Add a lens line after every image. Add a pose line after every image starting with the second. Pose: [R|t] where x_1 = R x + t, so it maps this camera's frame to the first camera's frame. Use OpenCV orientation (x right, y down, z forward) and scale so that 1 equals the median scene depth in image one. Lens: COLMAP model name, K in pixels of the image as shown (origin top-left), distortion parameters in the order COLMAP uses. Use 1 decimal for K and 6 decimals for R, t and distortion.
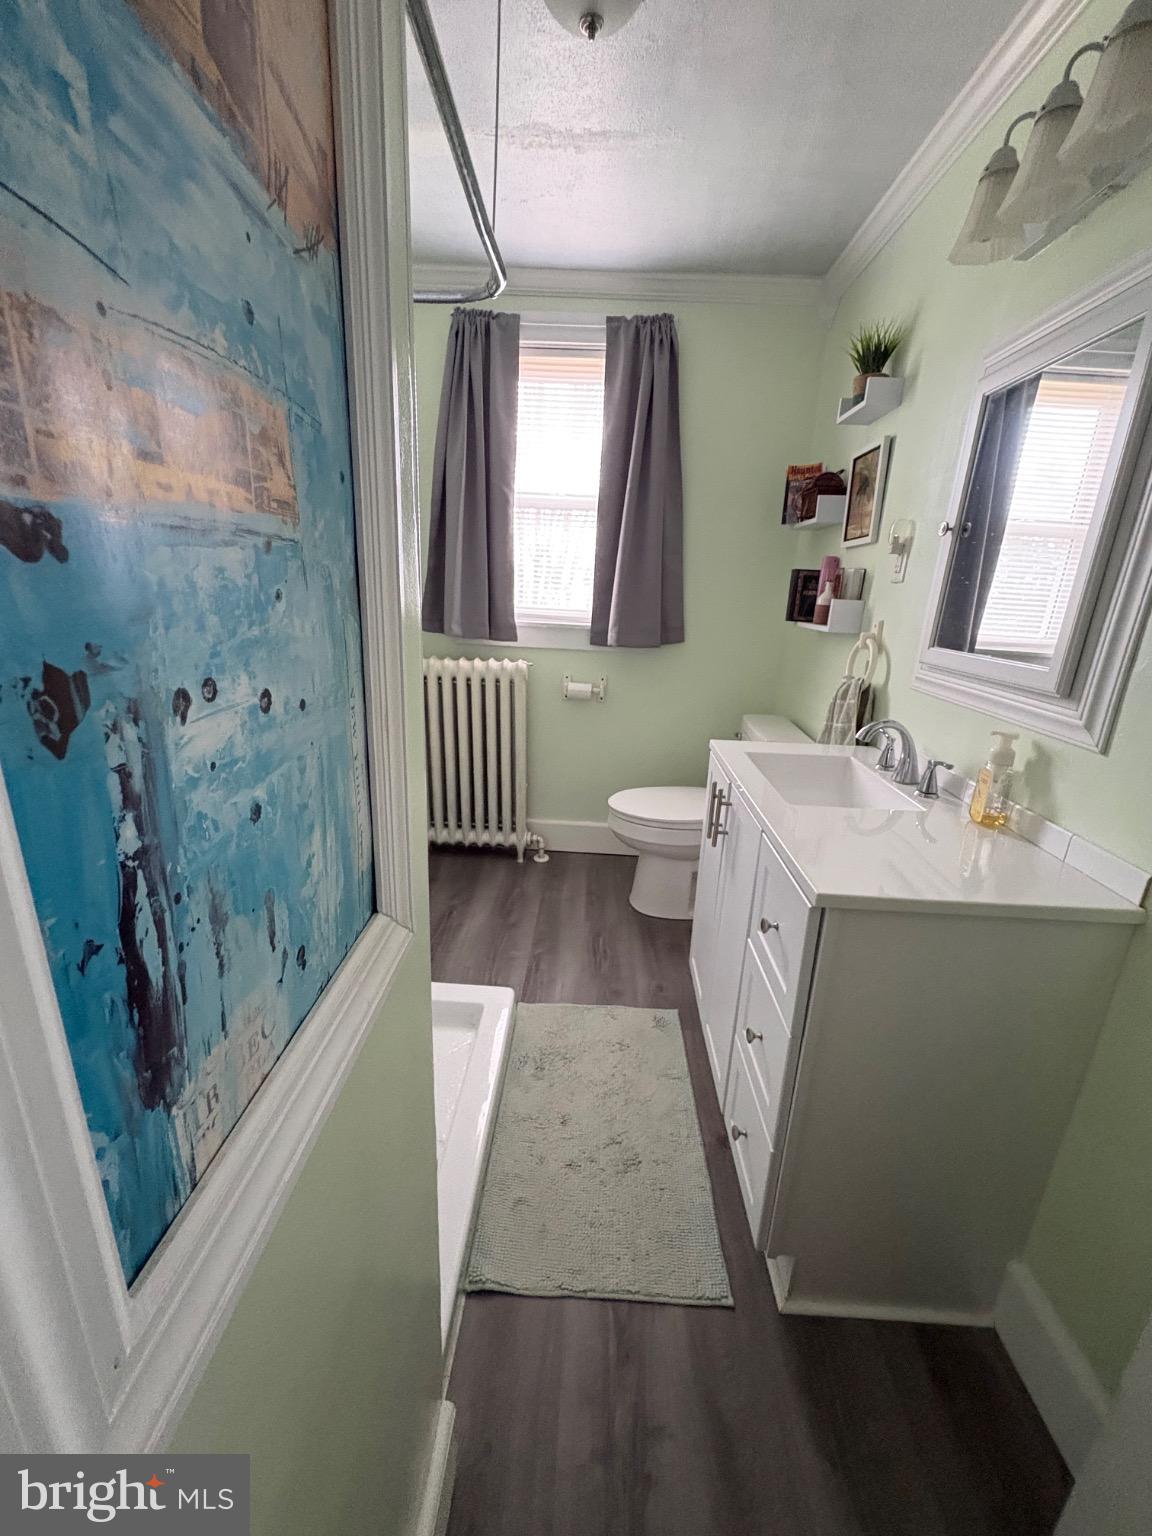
lens RADIAL K [[613.8, 0, 570.6], [0, 613.8, 766.2], [0, 0, 1]] dist [0.002028, -0.000225]
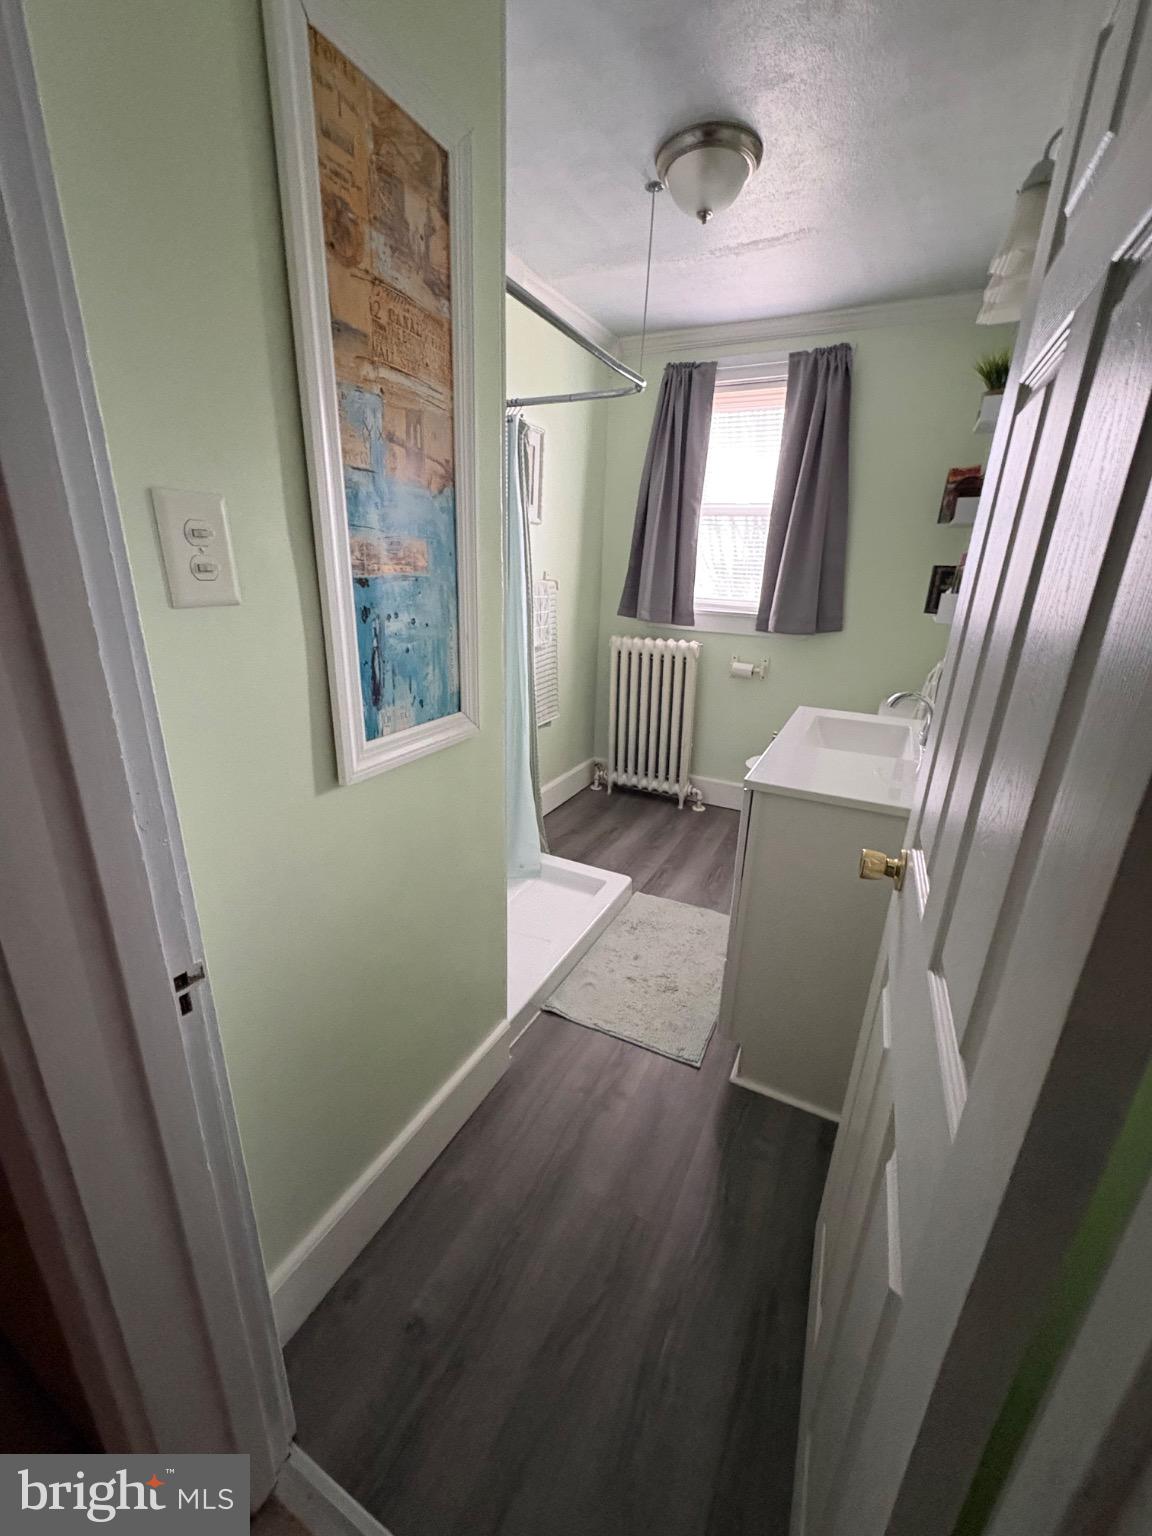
lens RADIAL K [[613.8, 0, 570.6], [0, 613.8, 766.2], [0, 0, 1]] dist [0.002028, -0.000225]
pose [[0.909366, 0.118964, -0.398623, 0.238398], [-0.113237, 0.992842, 0.037975, 0.062873], [0.400288, 0.010606, 0.916328, -0.245593]]
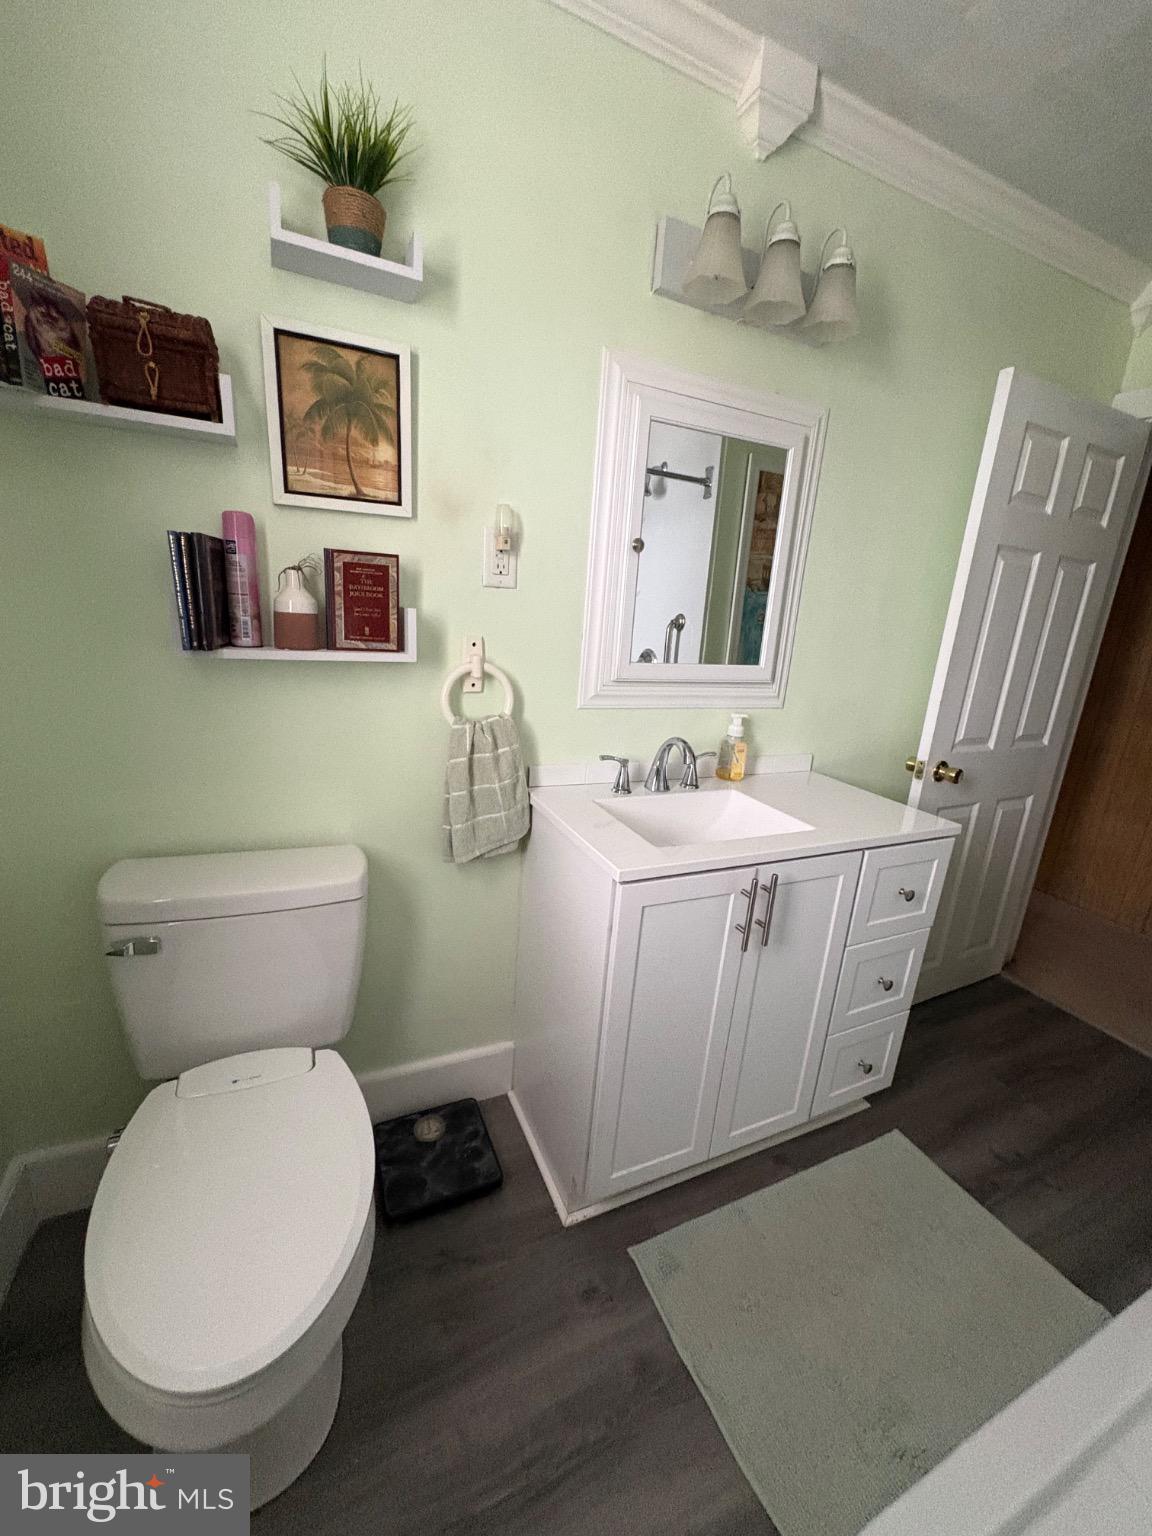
lens RADIAL K [[606.9, 0, 576.0], [0, 606.9, 768.0], [0, 0, 1]] dist [-0.001887, -0.000240]
pose [[-0.448470, -0.294980, 0.843719, -0.159697], [0.173224, 0.897388, 0.405819, -0.276455], [-0.876851, 0.328149, -0.351354, 0.901675]]
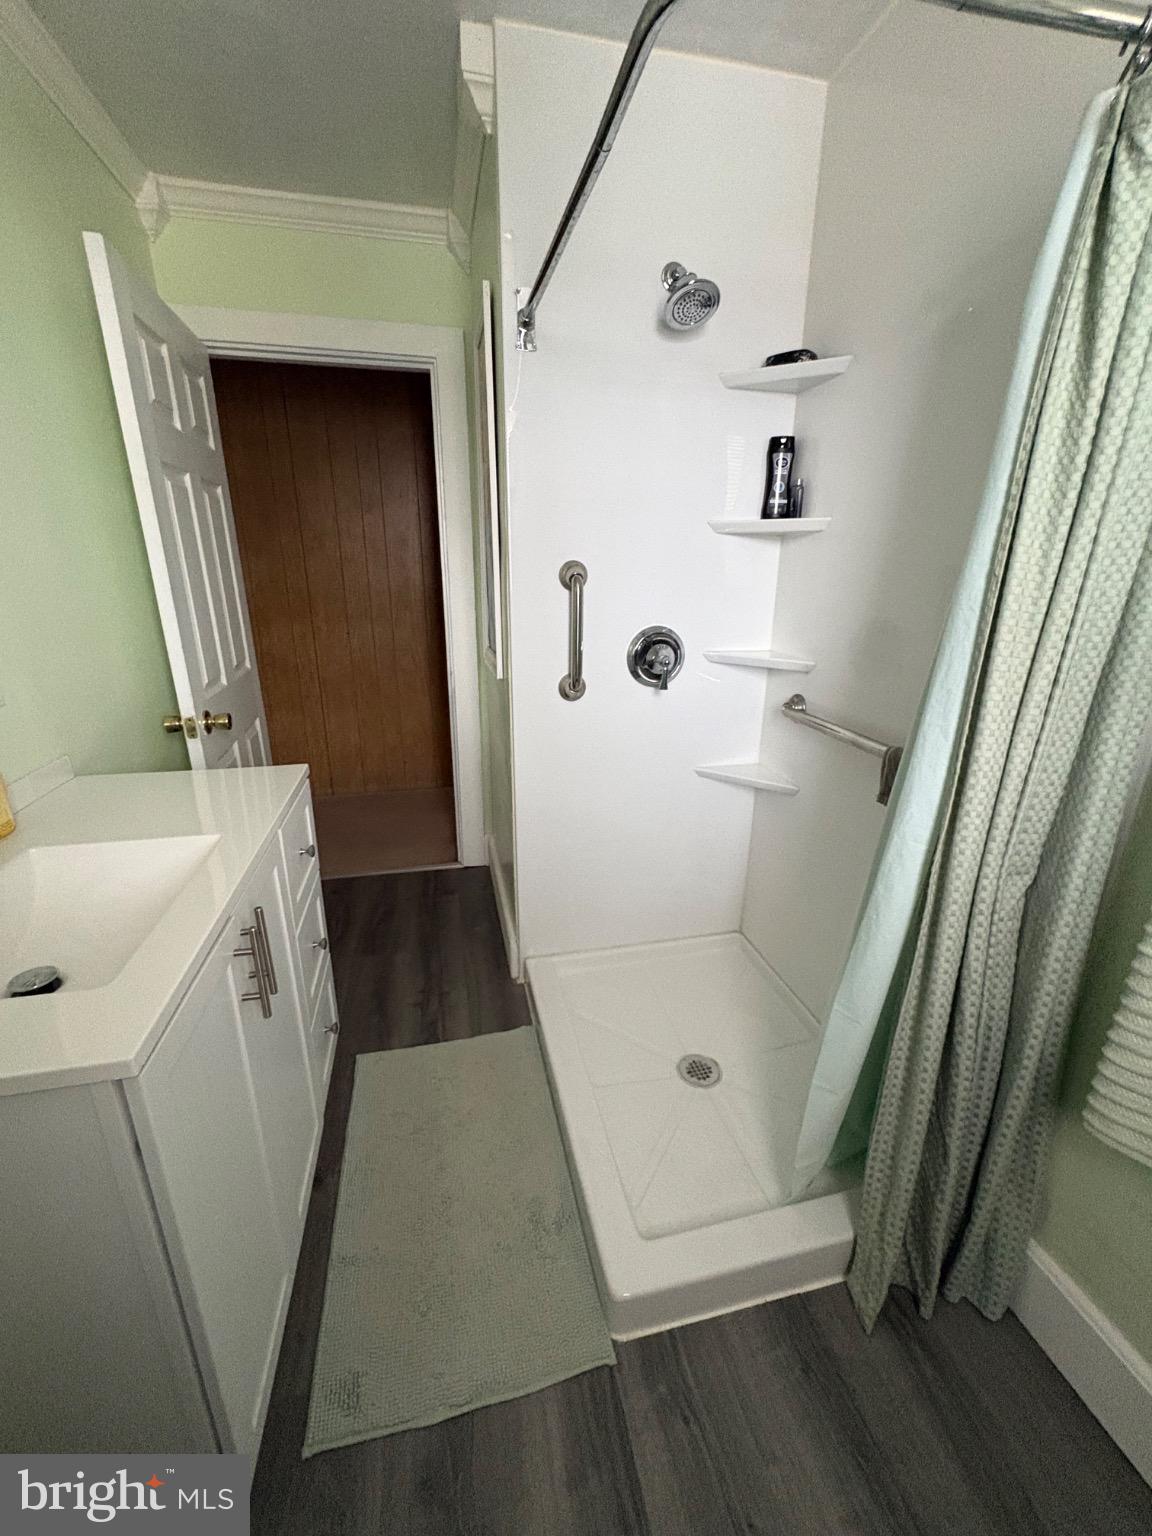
lens RADIAL K [[613.8, 0, 570.6], [0, 613.8, 766.2], [0, 0, 1]] dist [0.002028, -0.000225]
pose [[-0.963769, 0.038277, -0.263979, 0.064483], [-0.119118, 0.823729, 0.554330, -0.281213], [0.238665, 0.565690, -0.789325, 0.915309]]
